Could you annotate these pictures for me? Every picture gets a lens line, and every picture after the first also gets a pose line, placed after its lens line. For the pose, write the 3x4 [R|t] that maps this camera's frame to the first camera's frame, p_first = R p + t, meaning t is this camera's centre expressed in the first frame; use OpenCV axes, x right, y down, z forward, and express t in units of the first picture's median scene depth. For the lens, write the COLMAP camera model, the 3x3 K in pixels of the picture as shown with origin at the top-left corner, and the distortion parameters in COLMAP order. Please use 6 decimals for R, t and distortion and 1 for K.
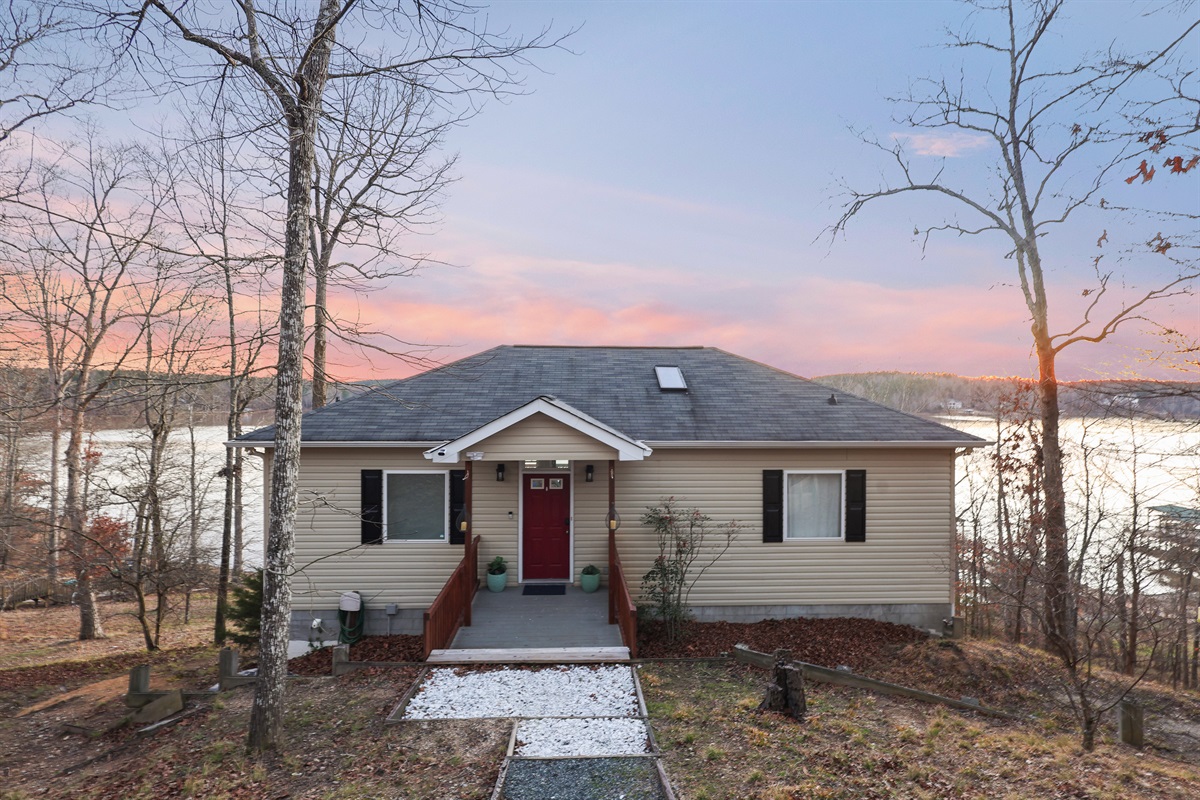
lens RADIAL K [[559.6, 0, 602.0], [0, 559.6, 401.8], [0, 0, 1]] dist [-0.001076, 0.000653]
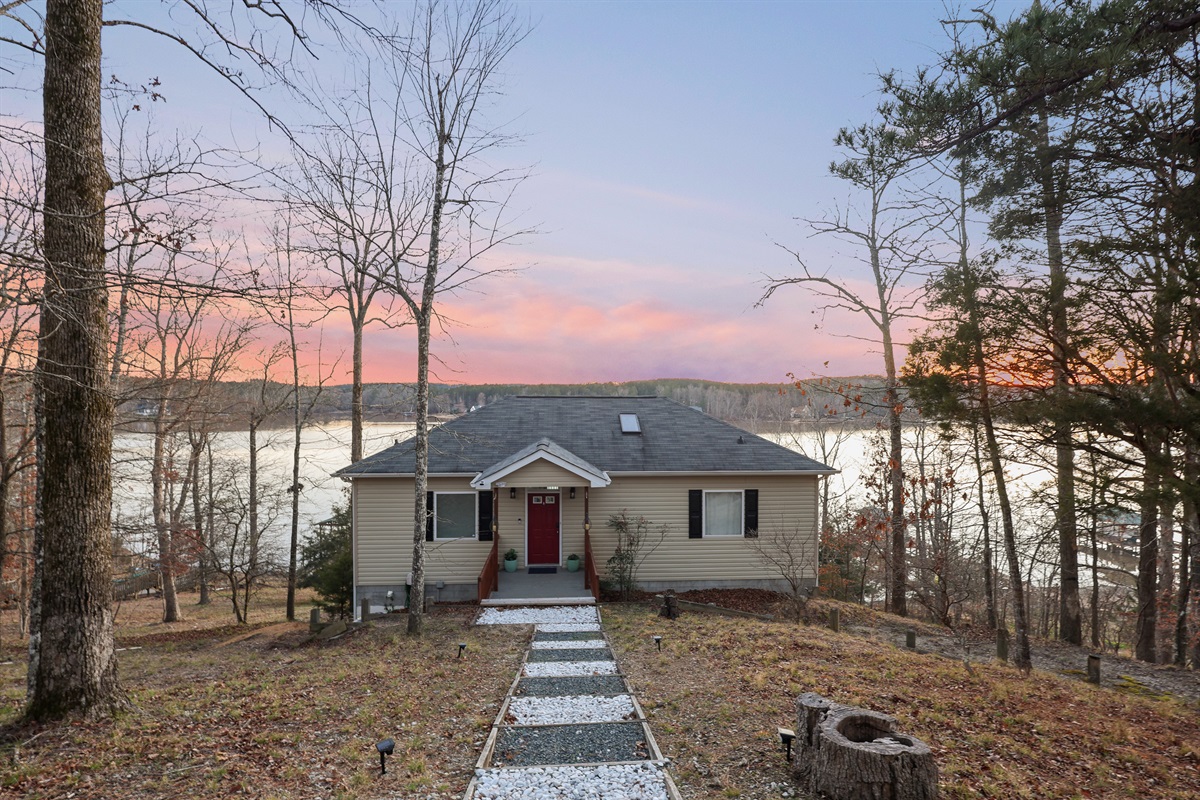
lens RADIAL K [[620.4, 0, 600.0], [0, 620.4, 400.0], [0, 0, 1]] dist [0.001216, 0.000372]
pose [[0.999780, -0.001855, 0.020900, 0.017407], [0.001639, 0.999945, 0.010359, -0.139133], [-0.020918, -0.010323, 0.999728, -0.664175]]
